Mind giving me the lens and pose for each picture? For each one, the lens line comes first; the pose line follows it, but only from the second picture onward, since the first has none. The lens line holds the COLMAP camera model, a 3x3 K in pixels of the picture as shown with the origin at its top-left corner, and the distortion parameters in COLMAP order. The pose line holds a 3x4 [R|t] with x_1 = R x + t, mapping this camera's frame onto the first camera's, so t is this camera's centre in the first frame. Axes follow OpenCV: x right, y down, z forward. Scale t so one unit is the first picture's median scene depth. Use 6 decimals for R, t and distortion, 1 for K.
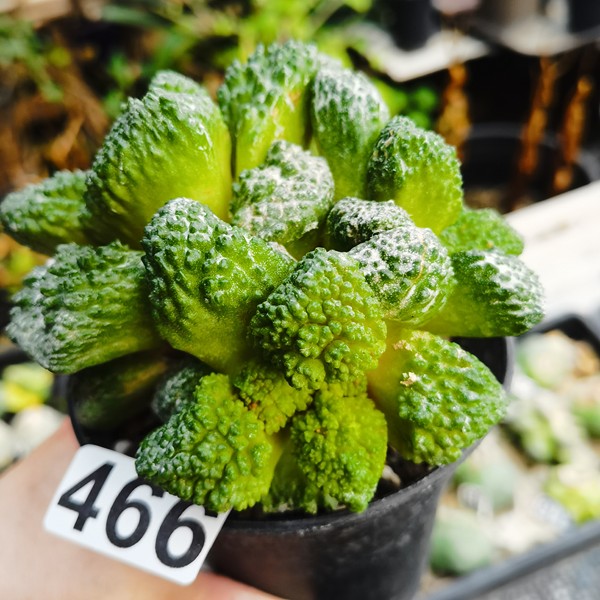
lens RADIAL K [[689.5, 0, 299.3], [0, 689.5, 302.3], [0, 0, 1]] dist [-0.006136, 0.000000]
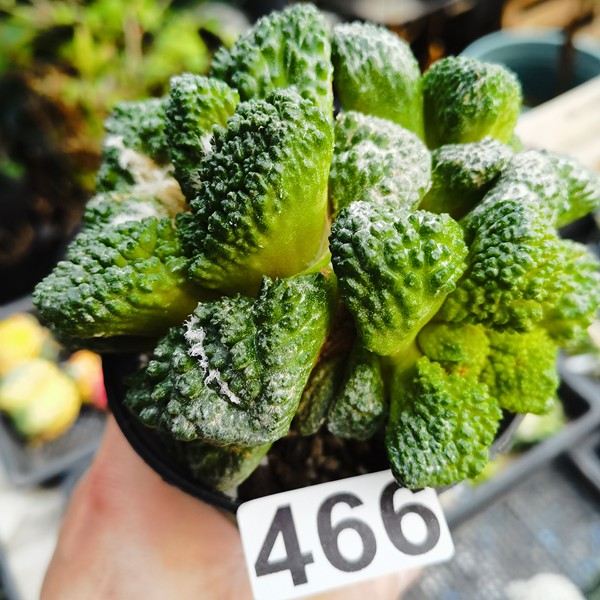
lens RADIAL K [[689.5, 0, 301.8], [0, 689.5, 295.3], [0, 0, 1]] dist [-0.006136, 0.000000]
pose [[0.794838, -0.407623, 0.449530, -0.651152], [0.355799, 0.913149, 0.198913, -0.232510], [-0.491569, 0.001839, 0.870837, 0.218928]]
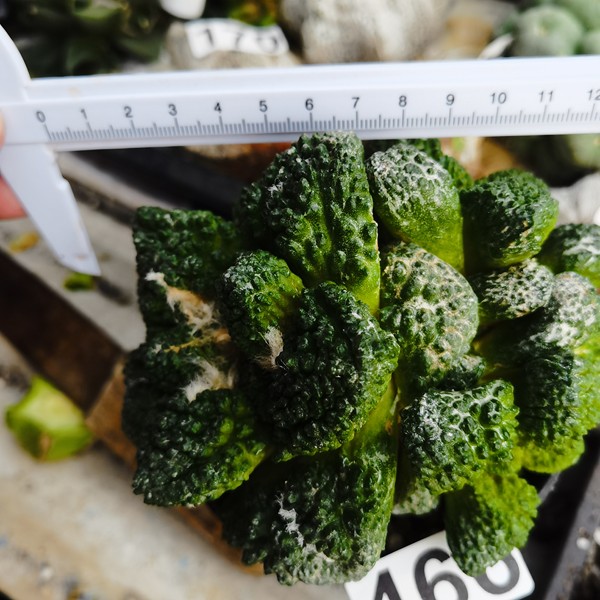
lens RADIAL K [[689.5, 0, 301.2], [0, 689.5, 300.9], [0, 0, 1]] dist [-0.006136, 0.000000]
pose [[0.710163, -0.640624, 0.292011, -0.463780], [0.435051, 0.725409, 0.533397, -0.825695], [-0.553534, -0.251759, 0.793863, 0.318357]]
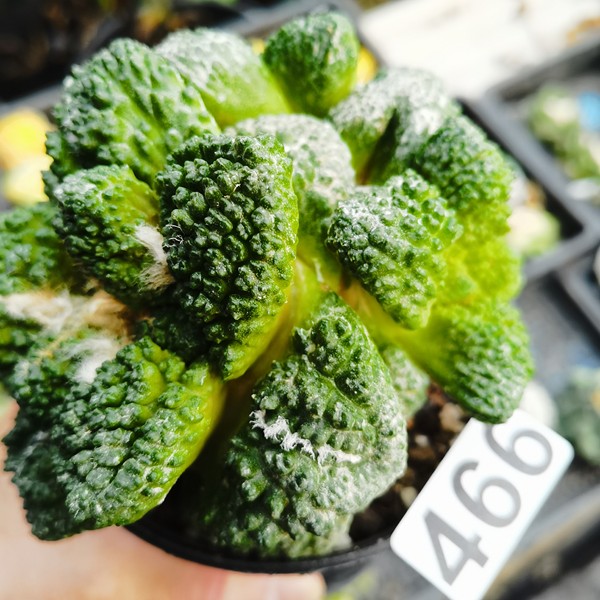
lens RADIAL K [[689.5, 0, 288.3], [0, 689.5, 293.4], [0, 0, 1]] dist [-0.006136, 0.000000]
pose [[0.232013, -0.746121, 0.624078, -0.749767], [0.681374, 0.582539, 0.443144, -0.482017], [-0.694189, 0.322416, 0.643544, 0.504394]]
